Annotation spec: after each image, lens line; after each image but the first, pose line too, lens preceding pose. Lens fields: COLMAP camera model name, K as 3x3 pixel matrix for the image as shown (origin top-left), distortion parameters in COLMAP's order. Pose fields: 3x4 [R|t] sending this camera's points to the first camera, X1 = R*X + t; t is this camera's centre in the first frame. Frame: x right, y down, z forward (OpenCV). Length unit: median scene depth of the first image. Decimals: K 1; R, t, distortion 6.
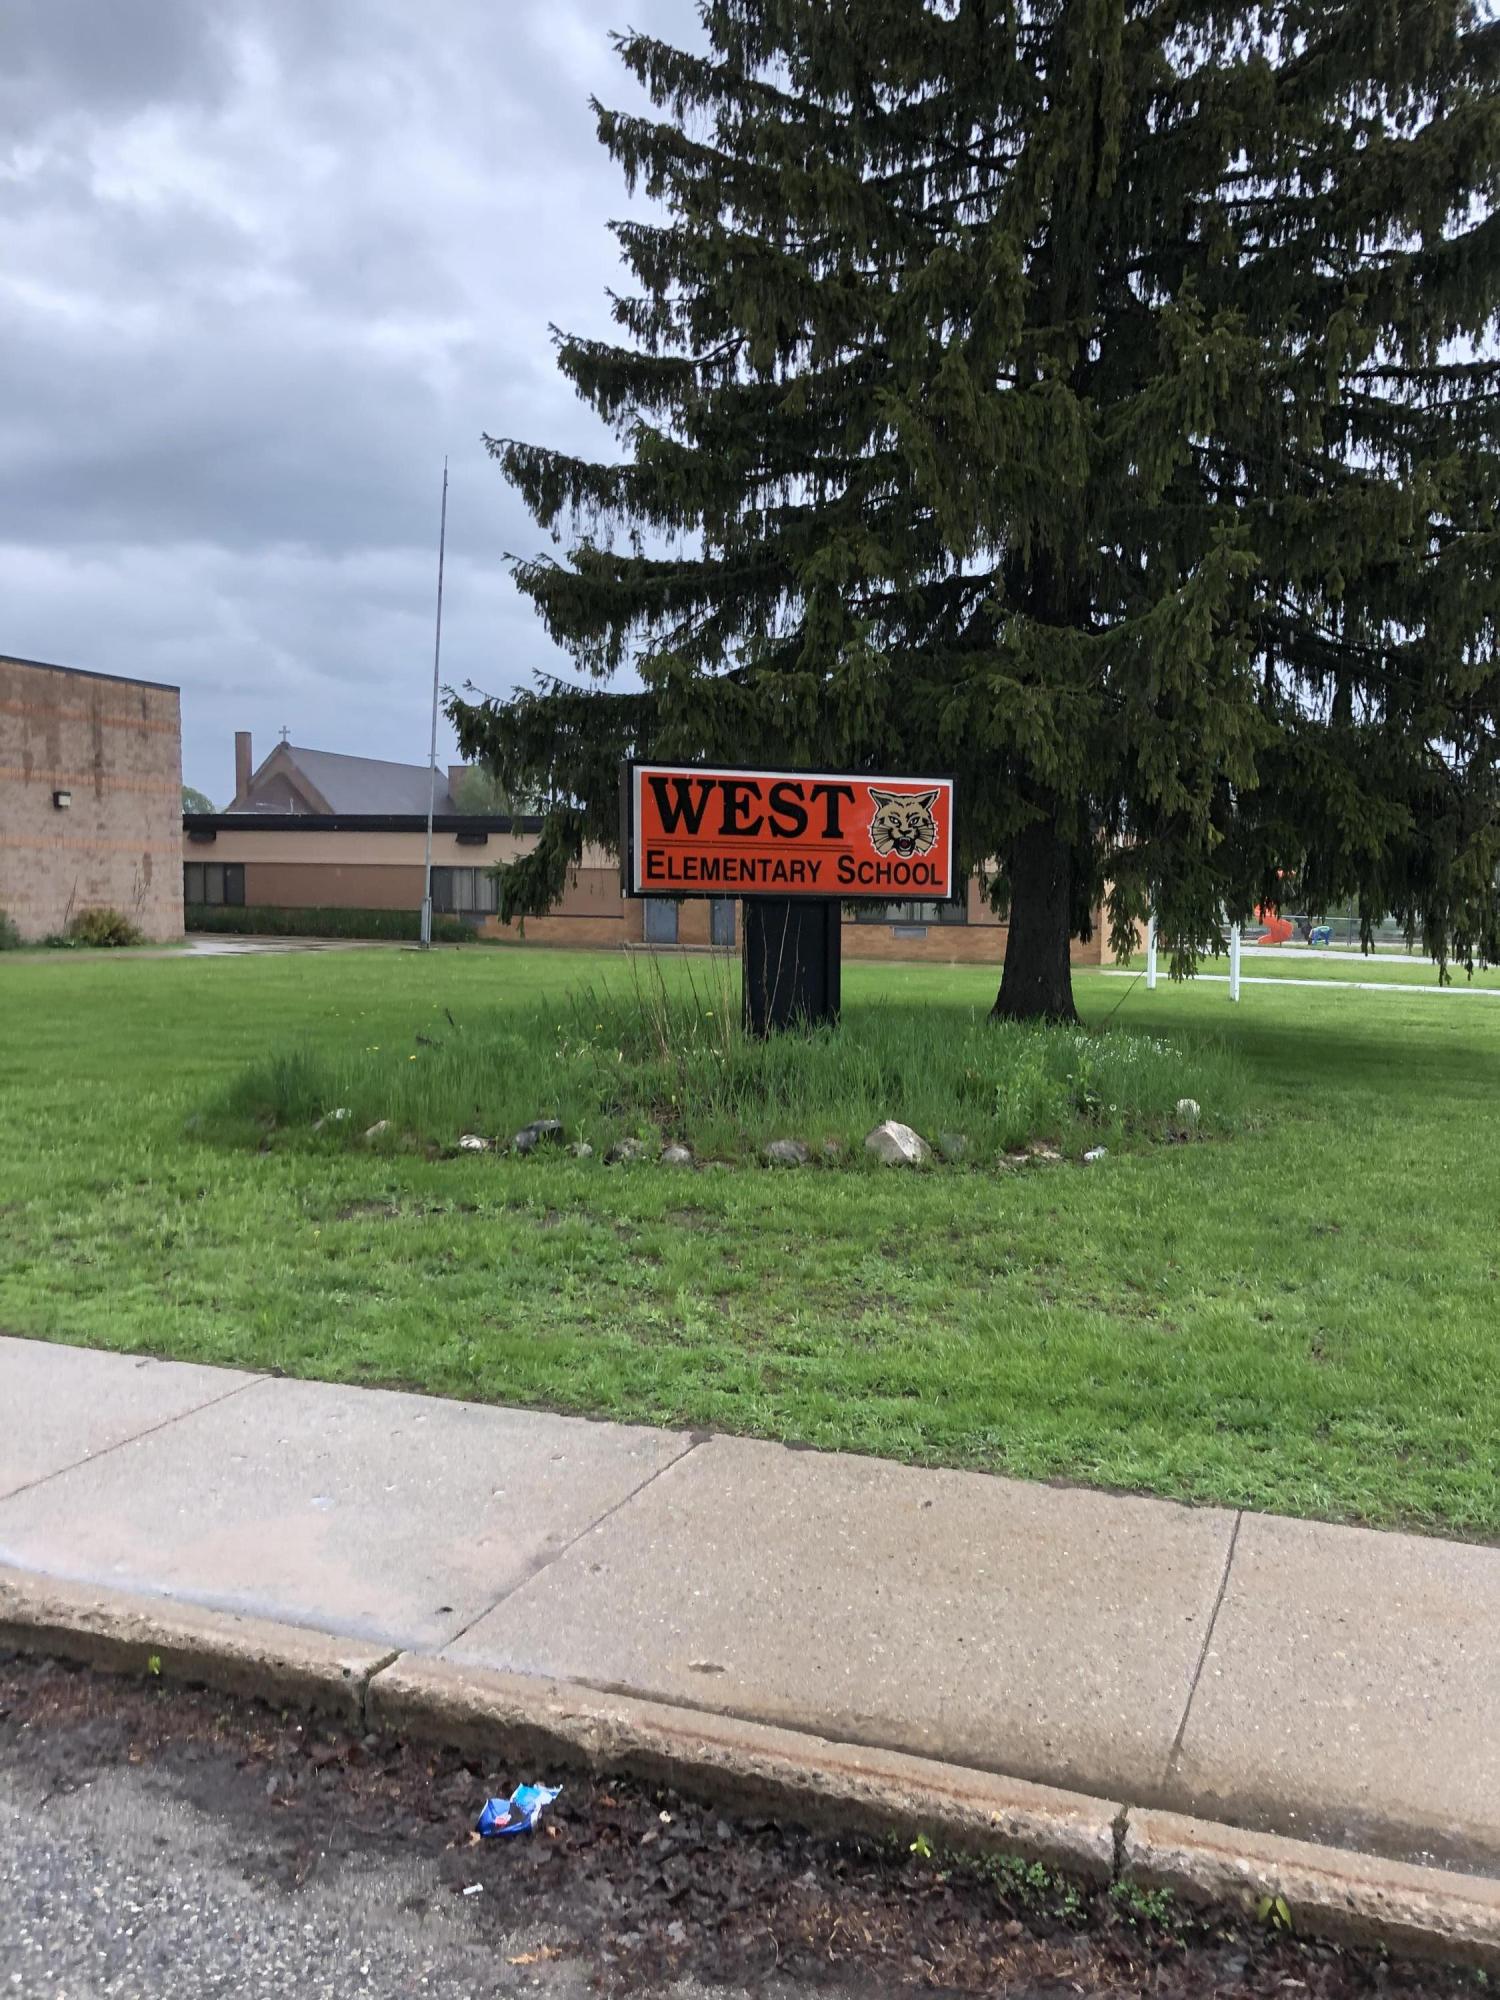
lens RADIAL K [[1579.0, 0, 762.5], [0, 1579.0, 1063.9], [0, 0, 1]] dist [0.044692, -0.082462]
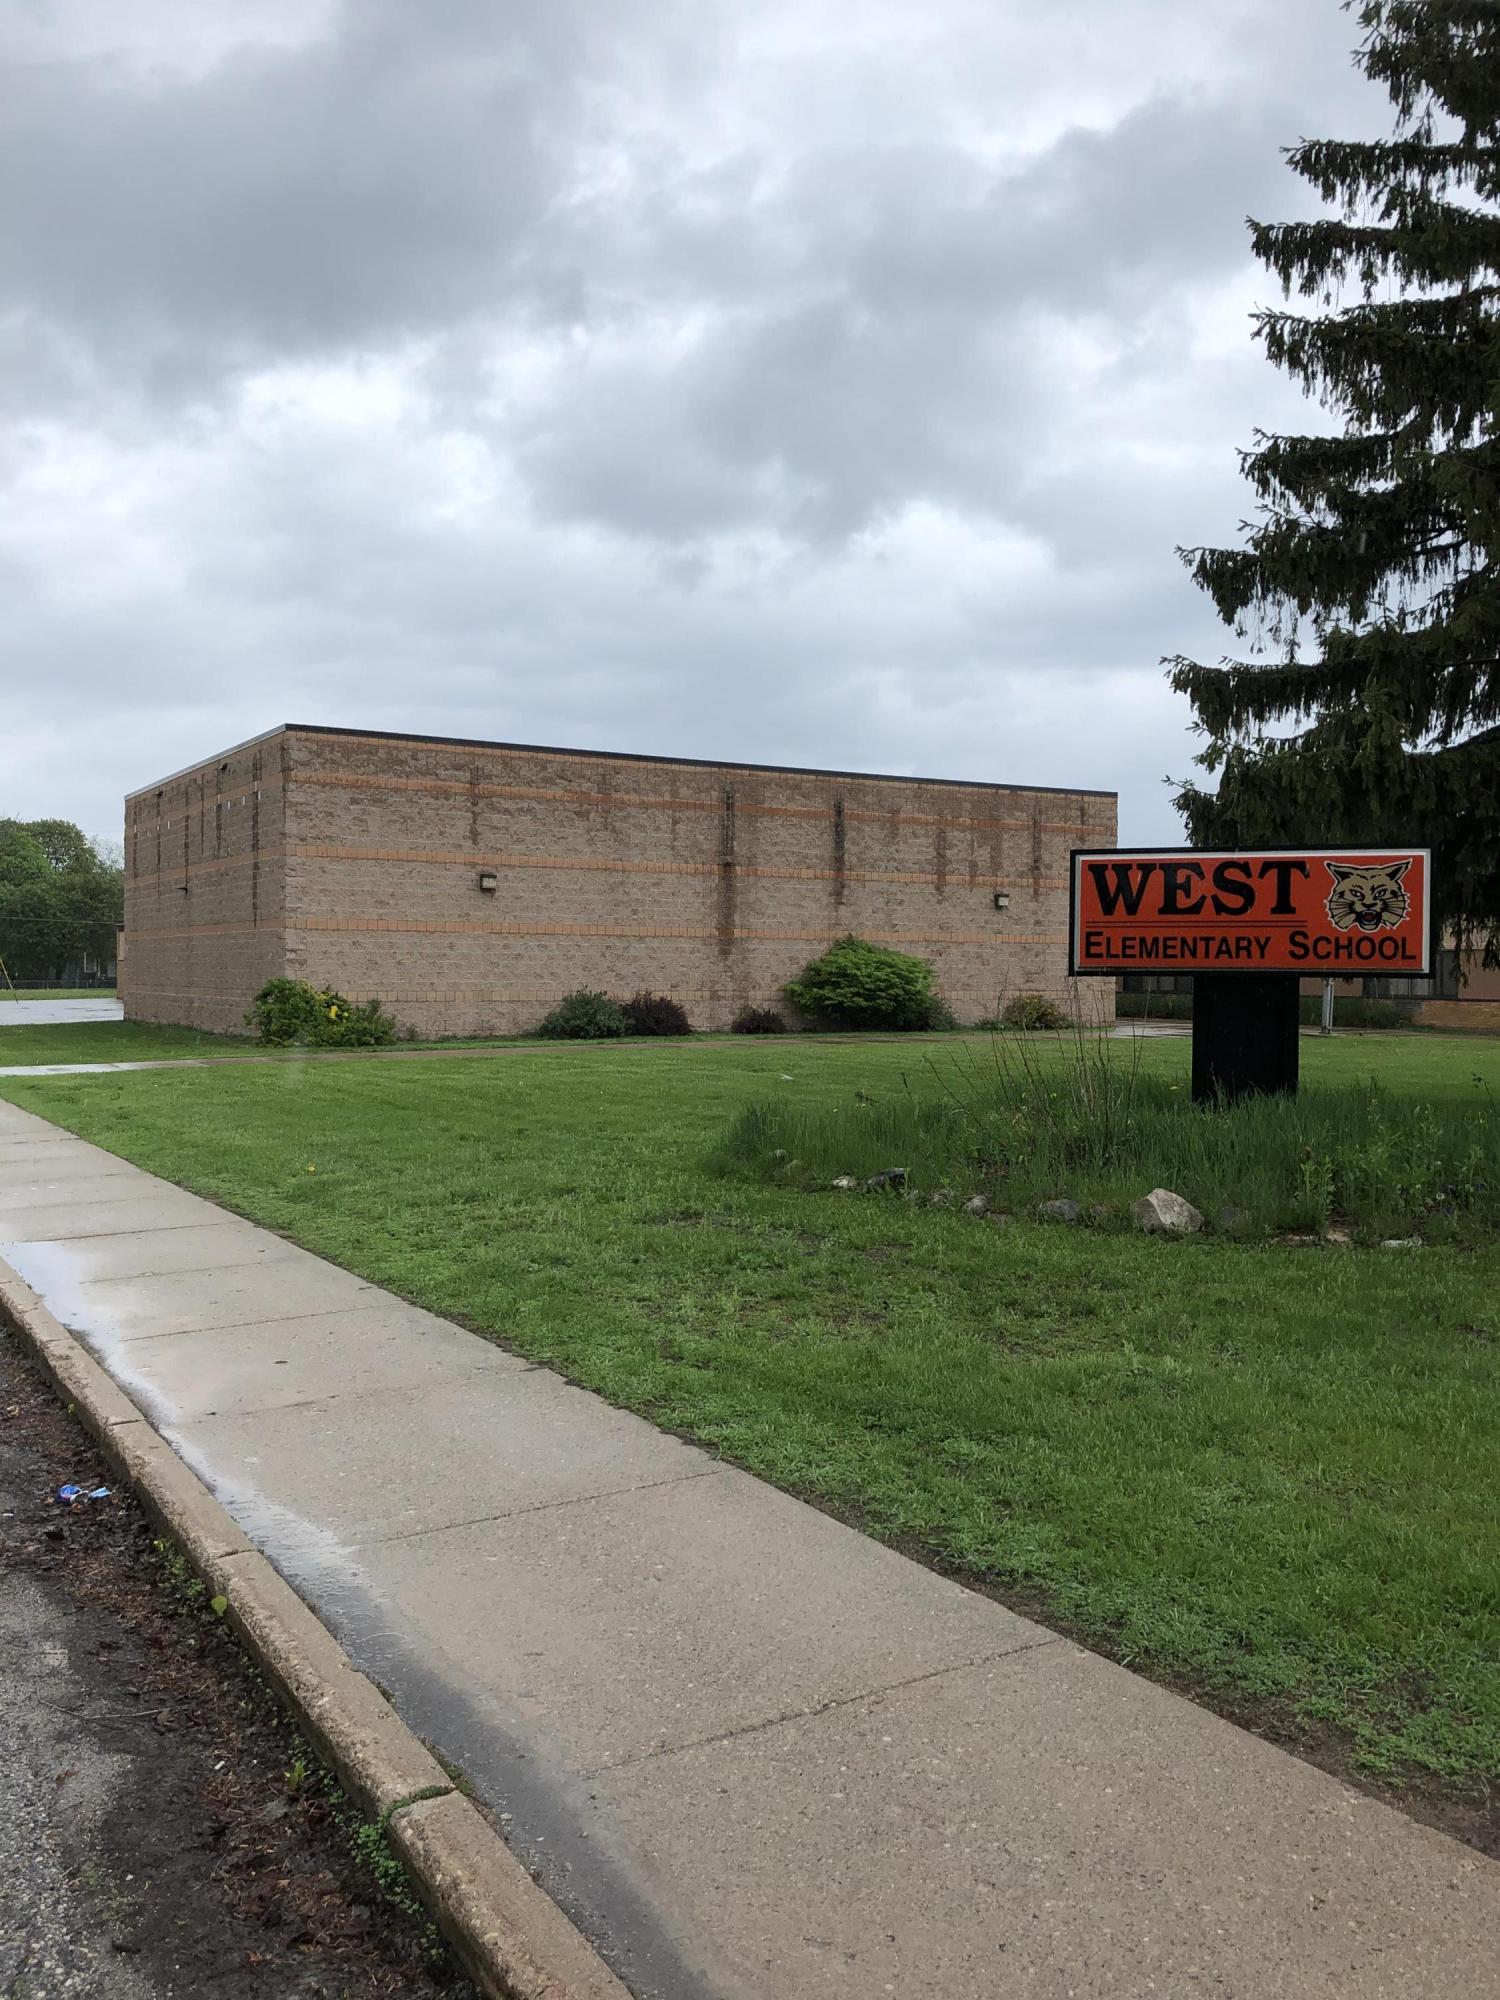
lens RADIAL K [[1579.0, 0, 762.5], [0, 1579.0, 1063.9], [0, 0, 1]] dist [0.044692, -0.082462]
pose [[0.792795, 0.024334, -0.609002, 0.390712], [-0.058786, 0.997597, -0.036667, 0.007090], [0.606646, 0.064870, 0.792321, 0.015746]]
